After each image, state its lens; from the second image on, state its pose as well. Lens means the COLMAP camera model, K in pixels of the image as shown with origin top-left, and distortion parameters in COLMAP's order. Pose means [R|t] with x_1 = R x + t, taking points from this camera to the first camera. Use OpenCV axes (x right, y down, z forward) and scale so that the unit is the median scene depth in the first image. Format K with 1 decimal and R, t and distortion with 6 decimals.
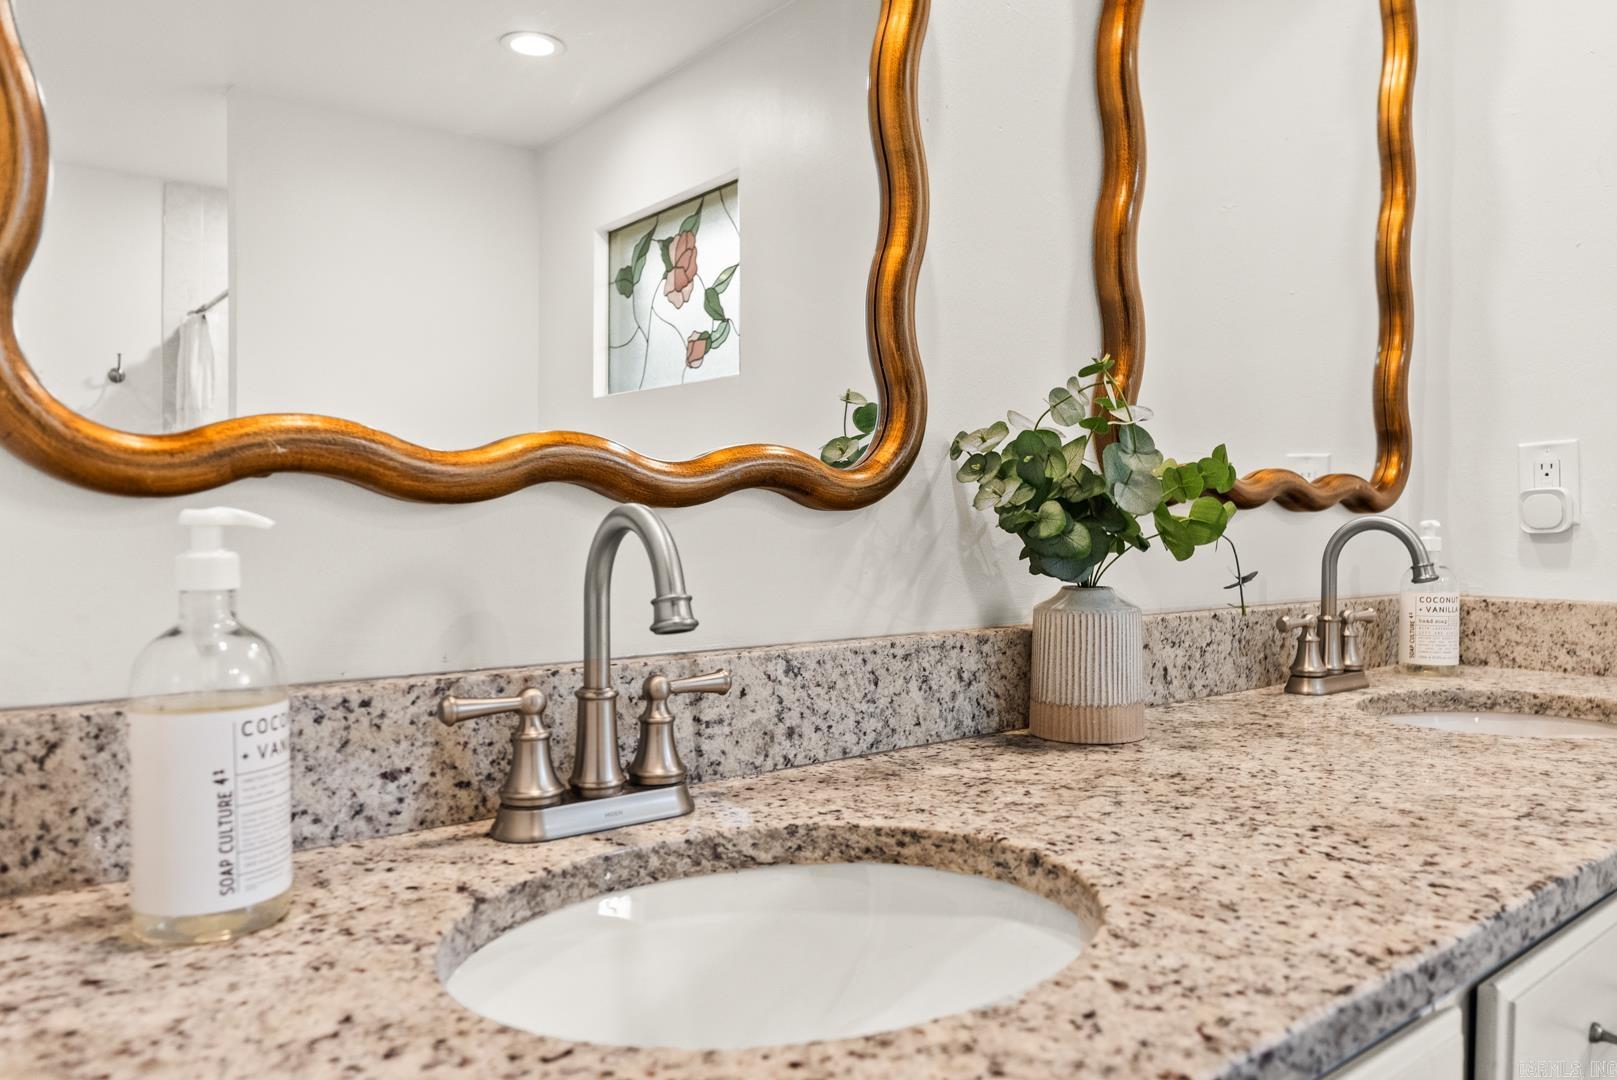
lens RADIAL K [[1151.9, 0, 812.5], [0, 1151.9, 553.6], [0, 0, 1]] dist [-0.003677, 0.002896]
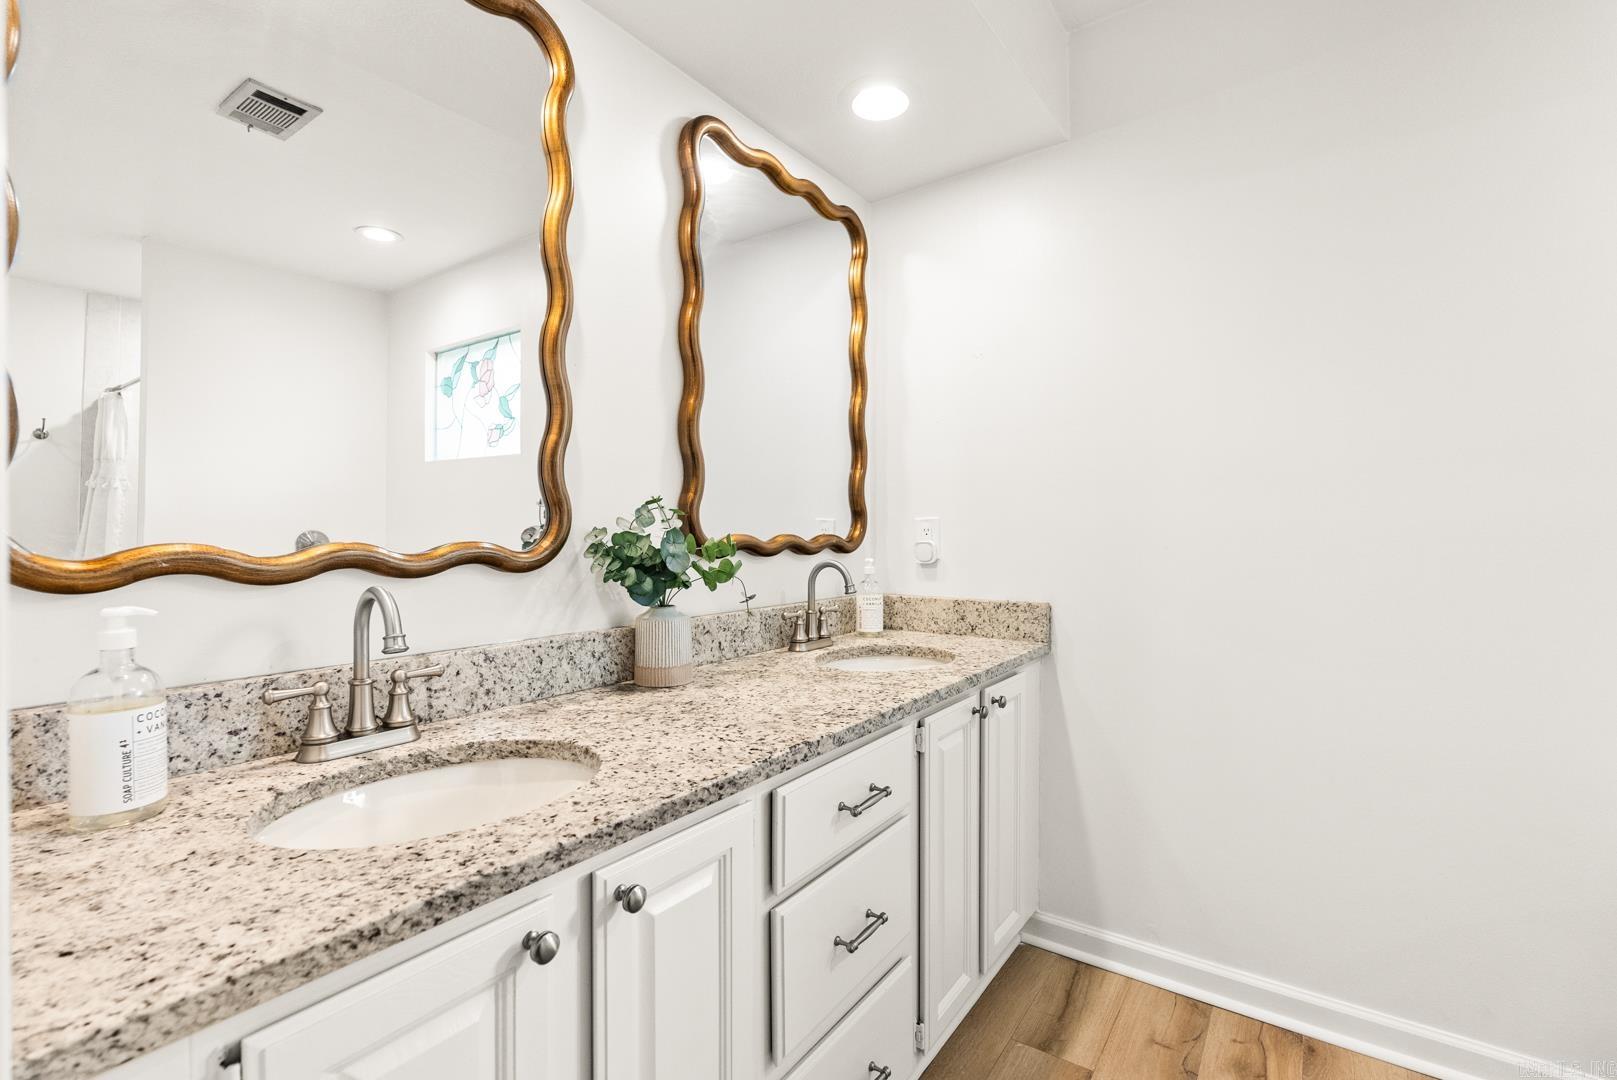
lens RADIAL K [[740.8, 0, 815.5], [0, 740.8, 532.8], [0, 0, 1]] dist [-0.005102, 0.000072]
pose [[0.962656, -0.000612, 0.270728, 0.216273], [0.005818, 0.999813, -0.018430, -0.103420], [-0.270666, 0.019317, 0.962480, -0.413795]]
